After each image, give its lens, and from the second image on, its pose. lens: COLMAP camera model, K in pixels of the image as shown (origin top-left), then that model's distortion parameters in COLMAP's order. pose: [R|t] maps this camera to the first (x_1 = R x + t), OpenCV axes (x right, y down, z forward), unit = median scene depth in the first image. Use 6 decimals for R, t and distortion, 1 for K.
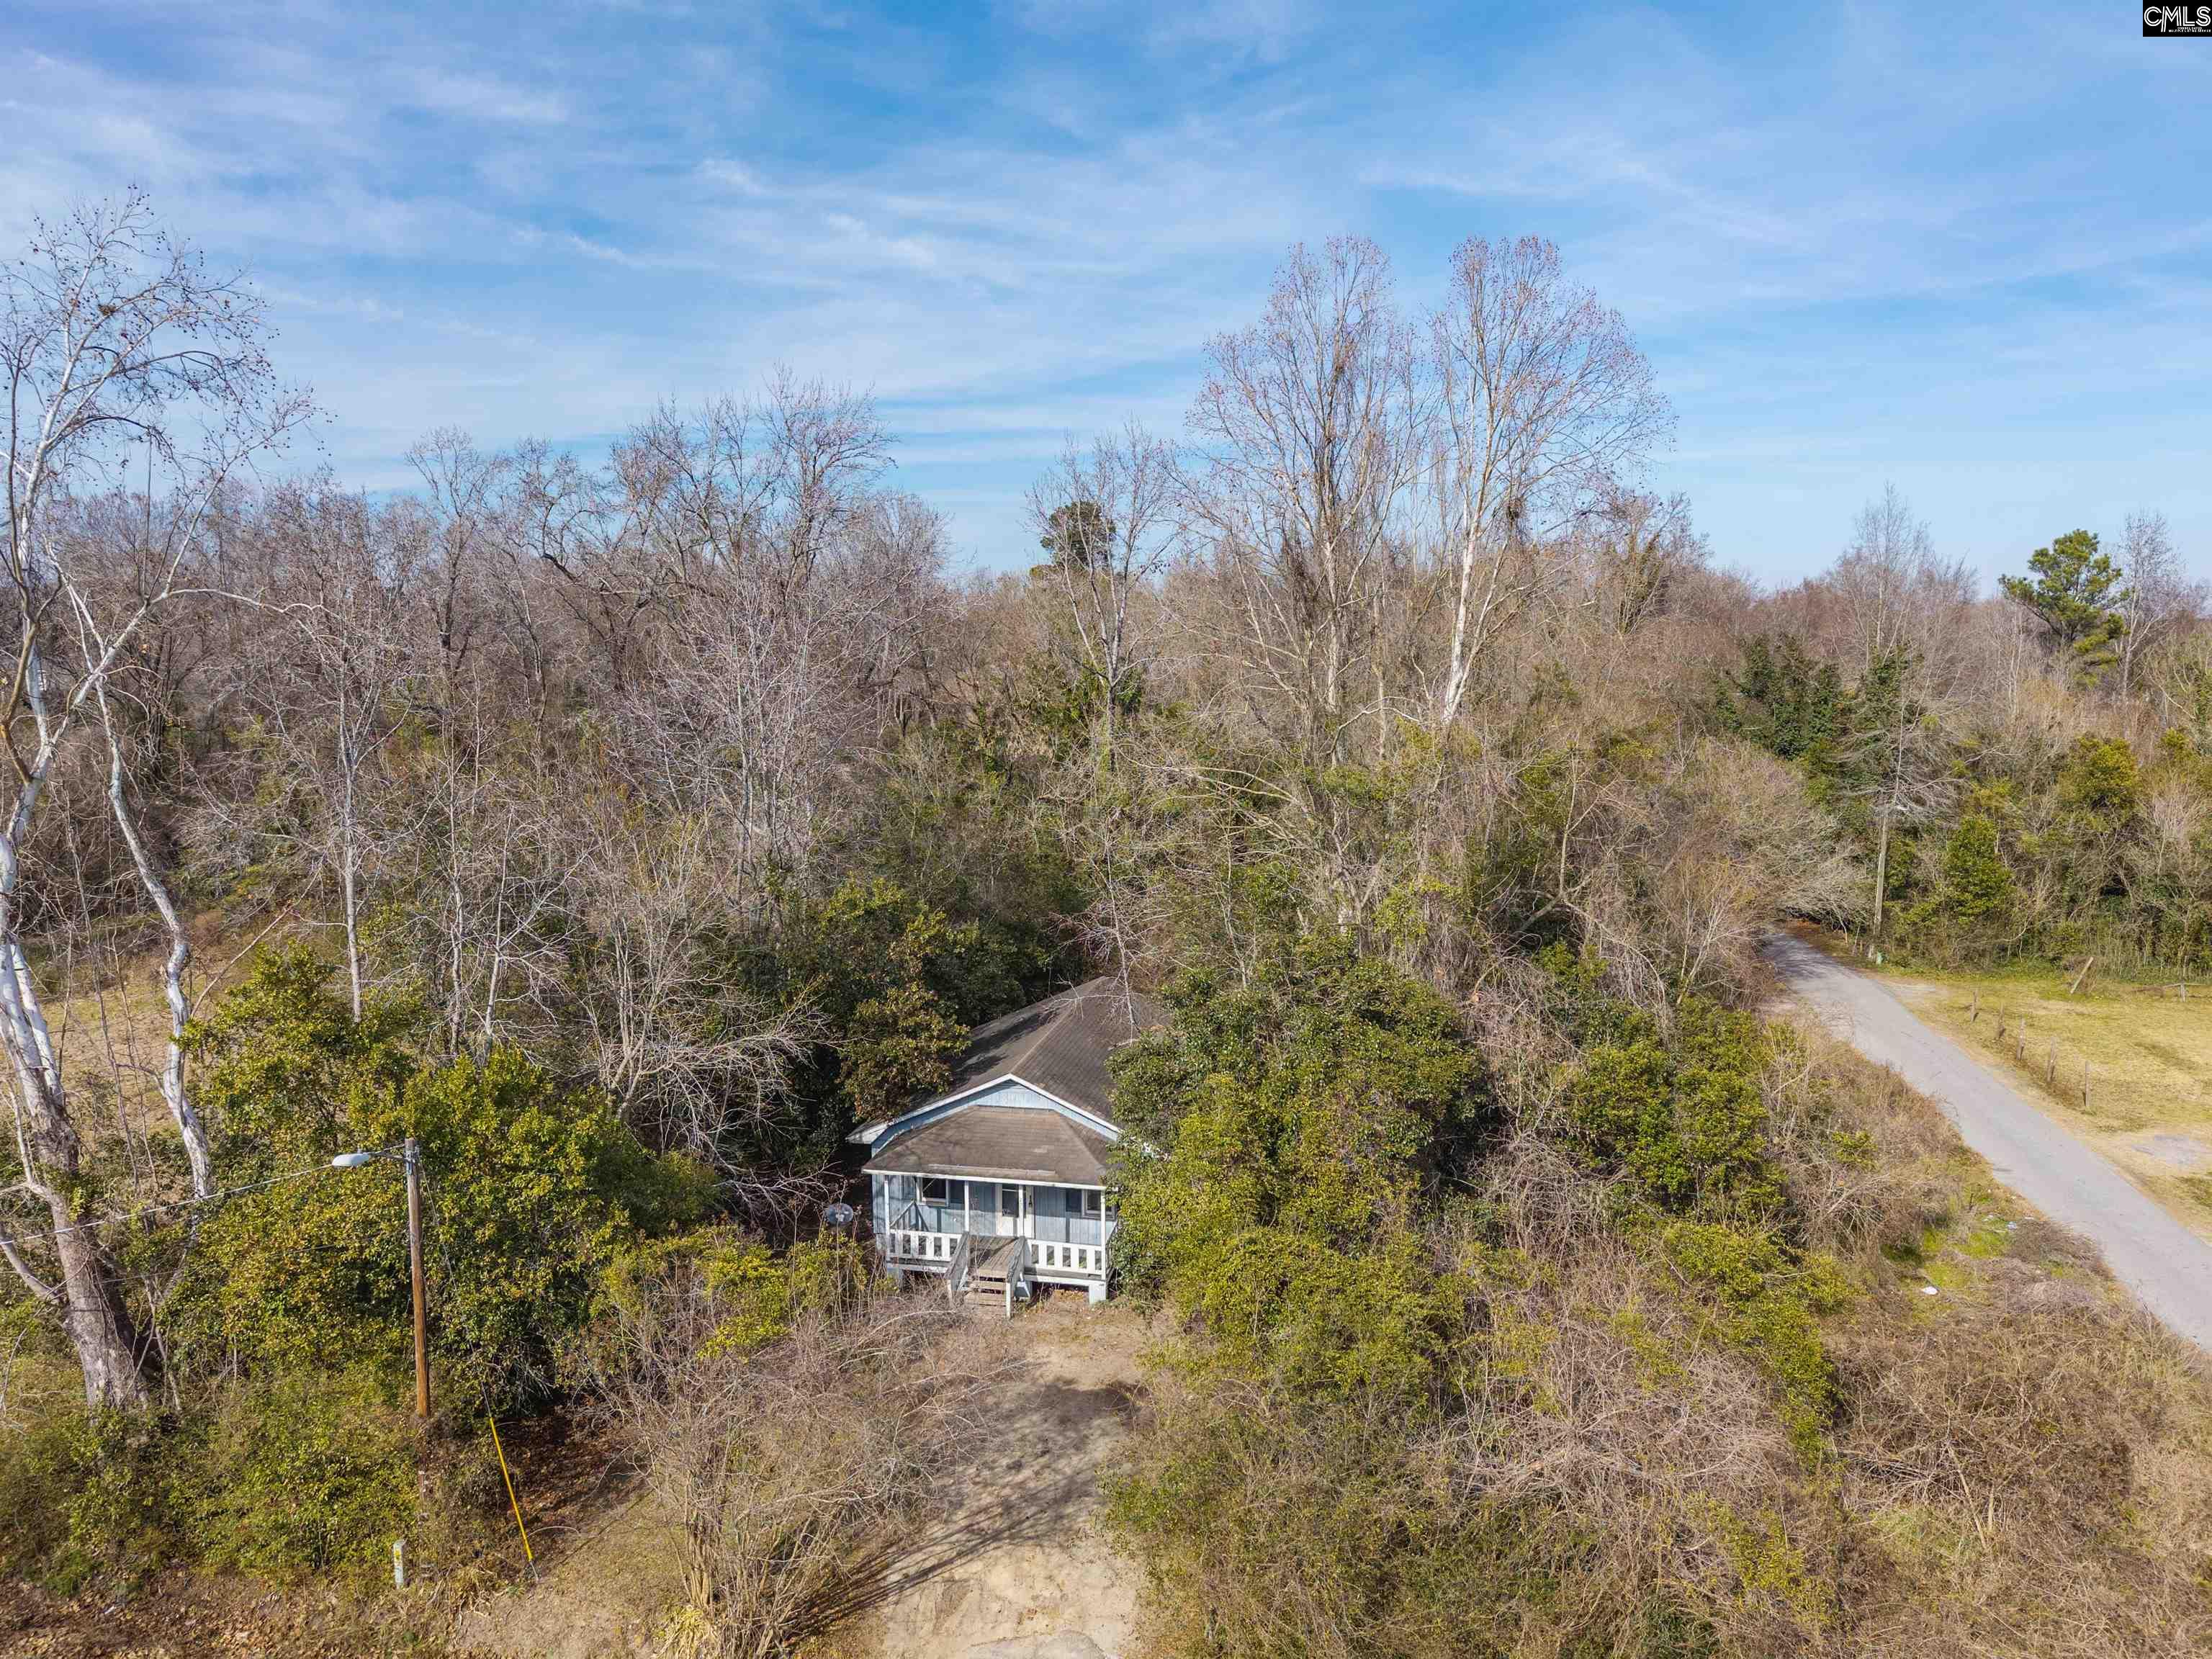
lens RADIAL K [[1482.8, 0, 1105.5], [0, 1482.8, 835.7], [0, 0, 1]] dist [0.012759, -0.013182]
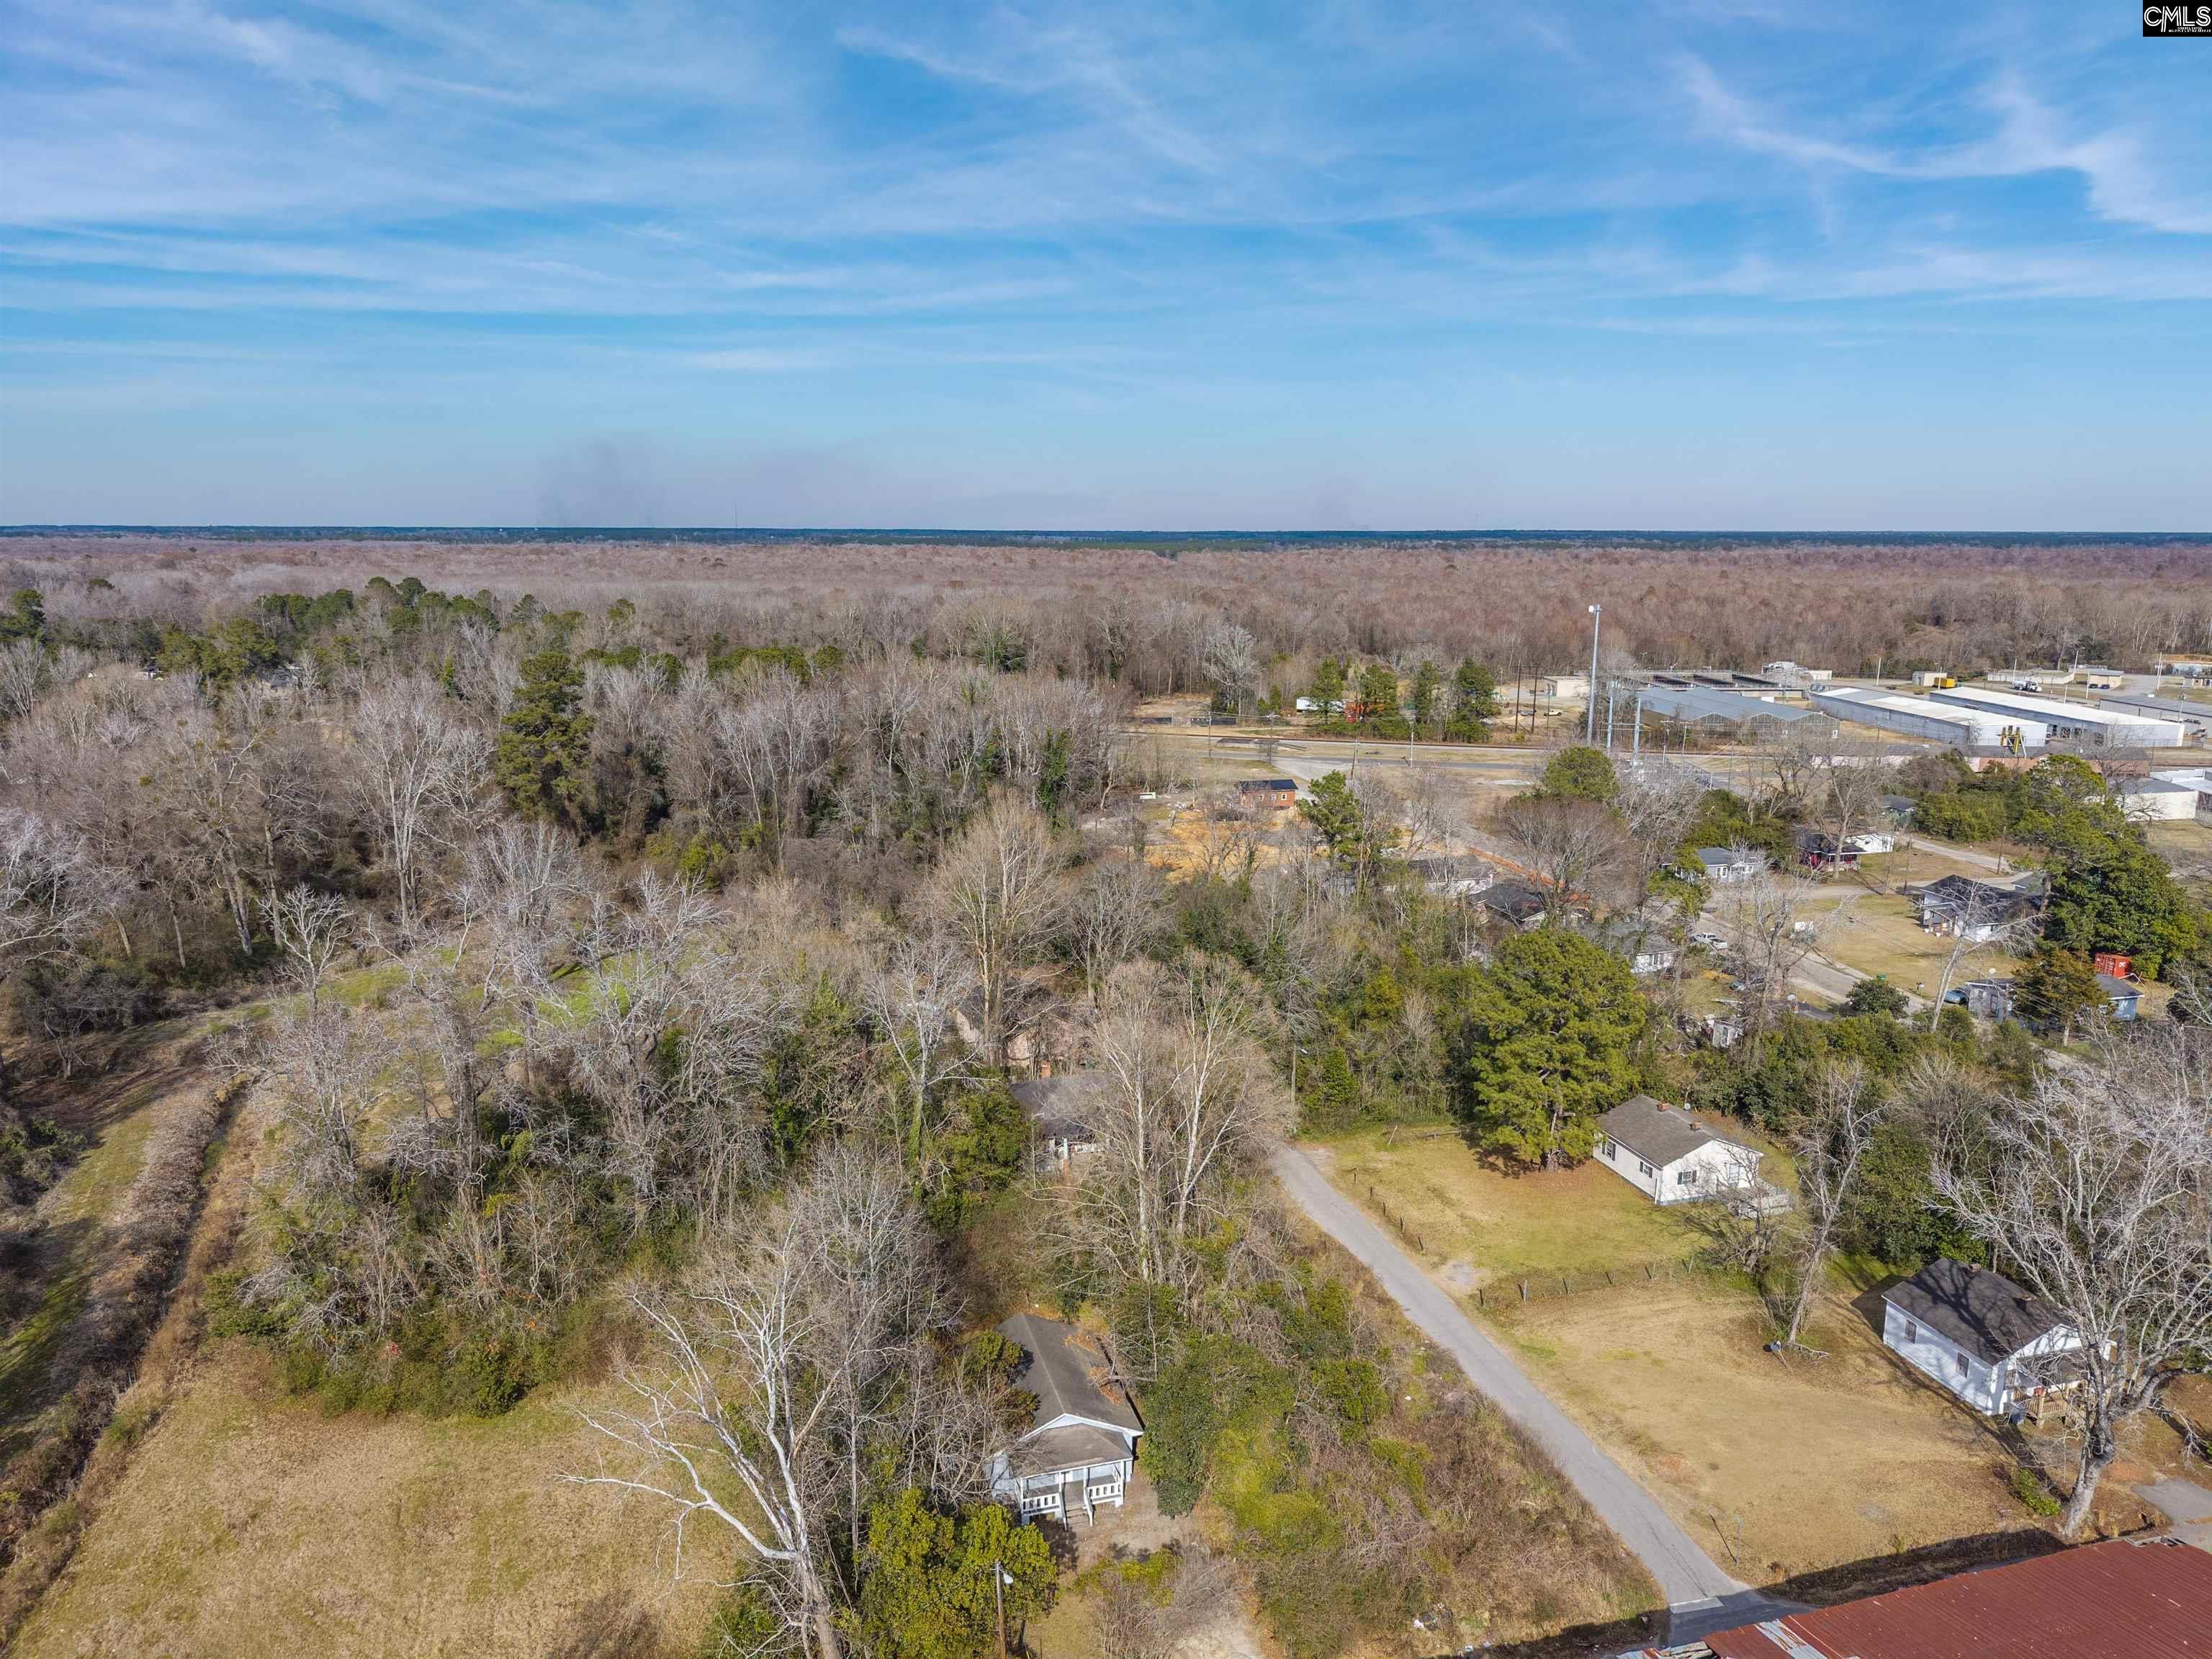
lens RADIAL K [[1482.8, 0, 1101.2], [0, 1482.8, 836.6], [0, 0, 1]] dist [0.012759, -0.013182]
pose [[0.881962, -0.091789, 0.462297, -0.997949], [0.058789, 0.994617, 0.085326, -0.904363], [-0.467640, -0.048076, 0.882610, -0.939618]]
